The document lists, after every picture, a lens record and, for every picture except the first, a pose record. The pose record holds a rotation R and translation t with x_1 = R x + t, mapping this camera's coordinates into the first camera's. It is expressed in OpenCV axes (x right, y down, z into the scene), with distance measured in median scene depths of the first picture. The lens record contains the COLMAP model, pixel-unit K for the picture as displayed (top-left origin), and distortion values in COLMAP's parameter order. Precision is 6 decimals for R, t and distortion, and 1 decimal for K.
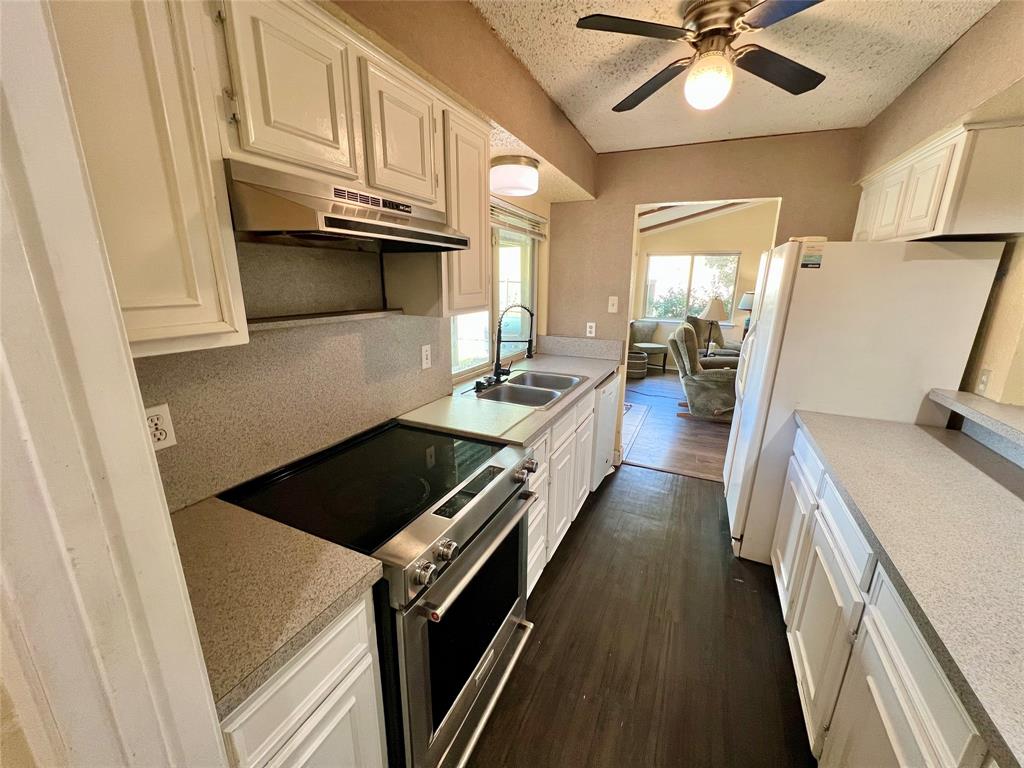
lens RADIAL K [[413.7, 0, 512.6], [0, 413.7, 386.9], [0, 0, 1]] dist [0.008931, -0.000366]
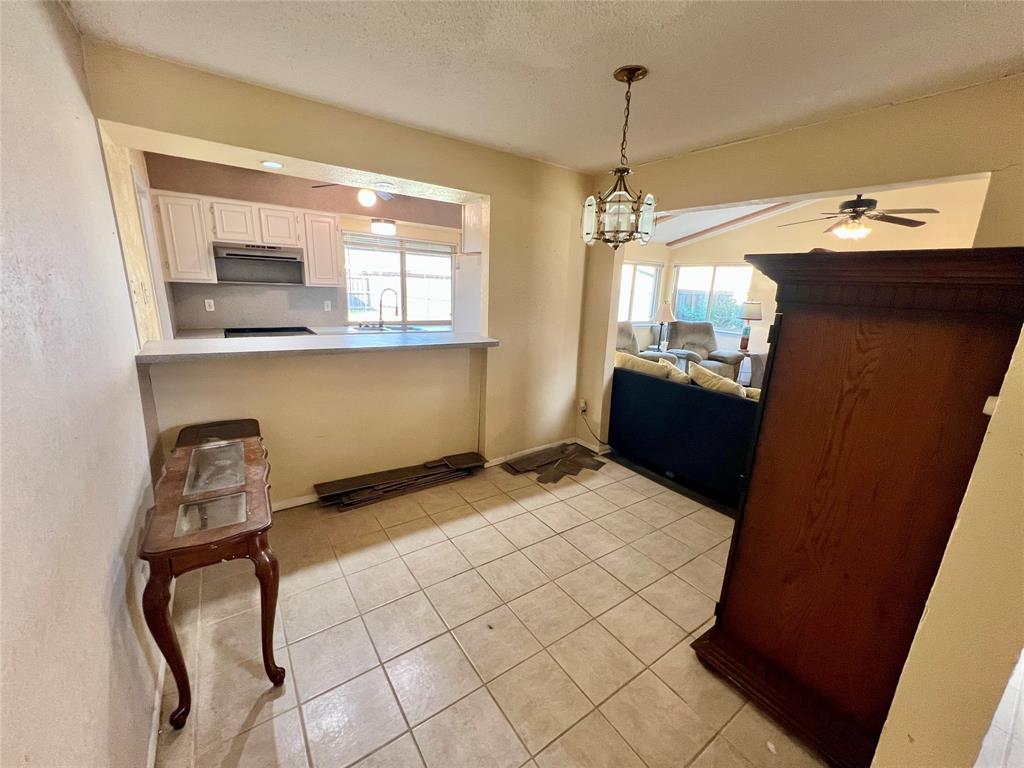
lens RADIAL K [[413.7, 0, 512.6], [0, 413.7, 386.9], [0, 0, 1]] dist [0.008931, -0.000366]
pose [[0.867388, 0.139393, -0.477710, 1.547965], [-0.153293, 0.988130, 0.009994, 0.162905], [0.473433, 0.064561, 0.878461, -0.457377]]
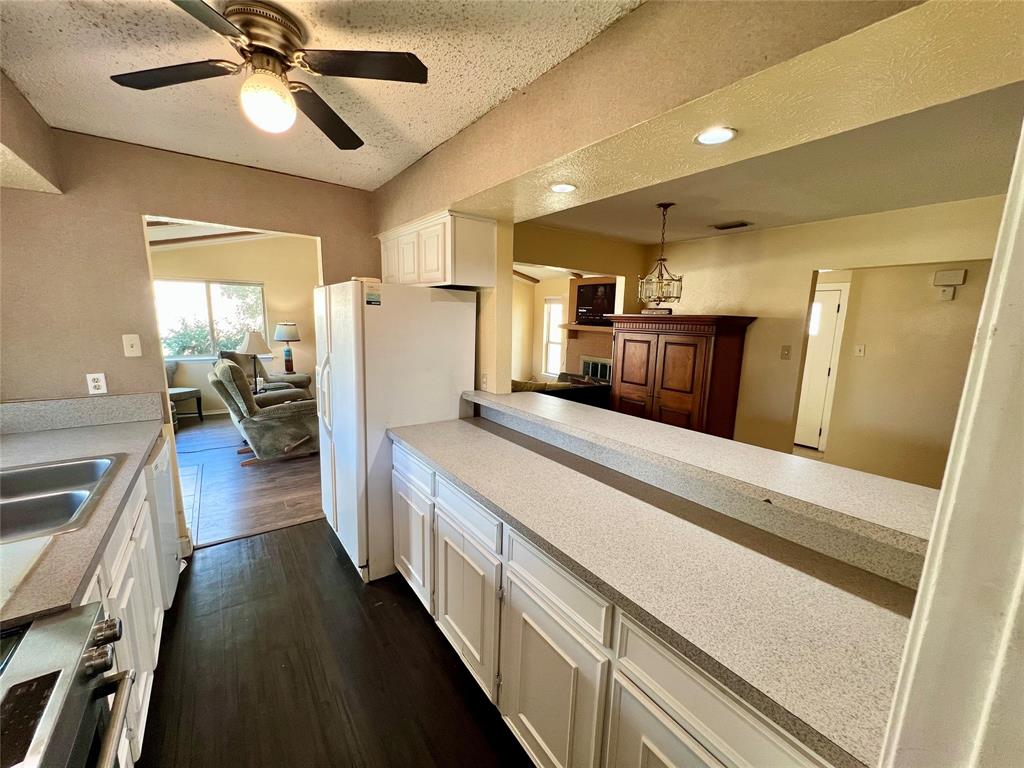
lens RADIAL K [[413.7, 0, 512.6], [0, 413.7, 386.9], [0, 0, 1]] dist [0.008931, -0.000366]
pose [[0.498300, -0.149958, 0.853938, -0.078461], [0.208159, 0.976813, 0.050068, -0.036494], [-0.841645, 0.152806, 0.517961, 0.104431]]
